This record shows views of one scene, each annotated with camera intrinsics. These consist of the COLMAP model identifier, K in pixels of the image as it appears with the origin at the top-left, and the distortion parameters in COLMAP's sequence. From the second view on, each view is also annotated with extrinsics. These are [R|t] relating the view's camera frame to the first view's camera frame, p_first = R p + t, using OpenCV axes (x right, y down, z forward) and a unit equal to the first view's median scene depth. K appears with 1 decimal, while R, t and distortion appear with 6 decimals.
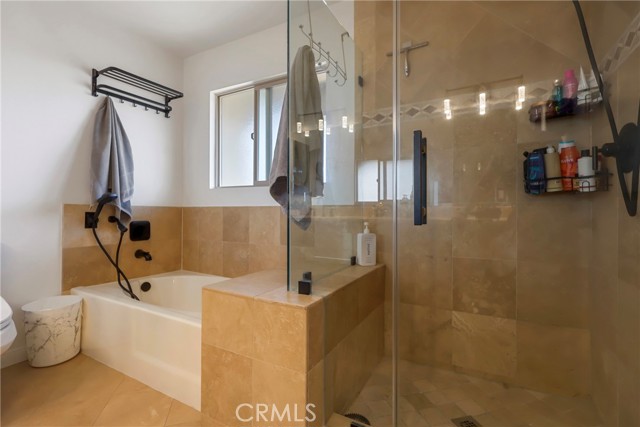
lens RADIAL K [[298.7, 0, 319.9], [0, 298.7, 212.9], [0, 0, 1]] dist [0.005708, -0.000098]
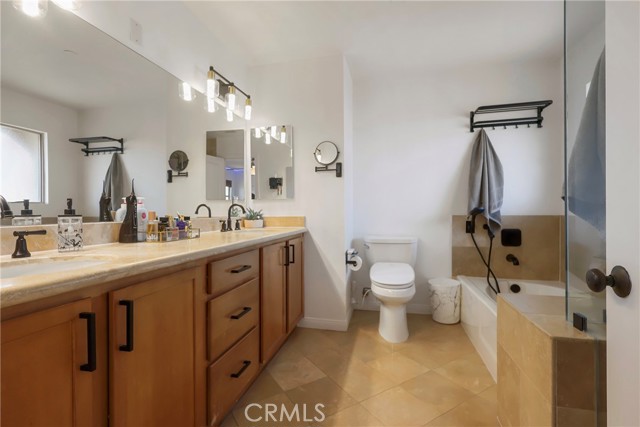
lens RADIAL K [[298.7, 0, 320.0], [0, 298.7, 213.9], [0, 0, 1]] dist [0.005708, -0.000098]
pose [[0.271709, 0.004139, -0.962371, 0.319368], [0.004537, 0.999974, 0.005582, -0.043494], [0.962369, -0.005883, 0.271683, 0.006839]]
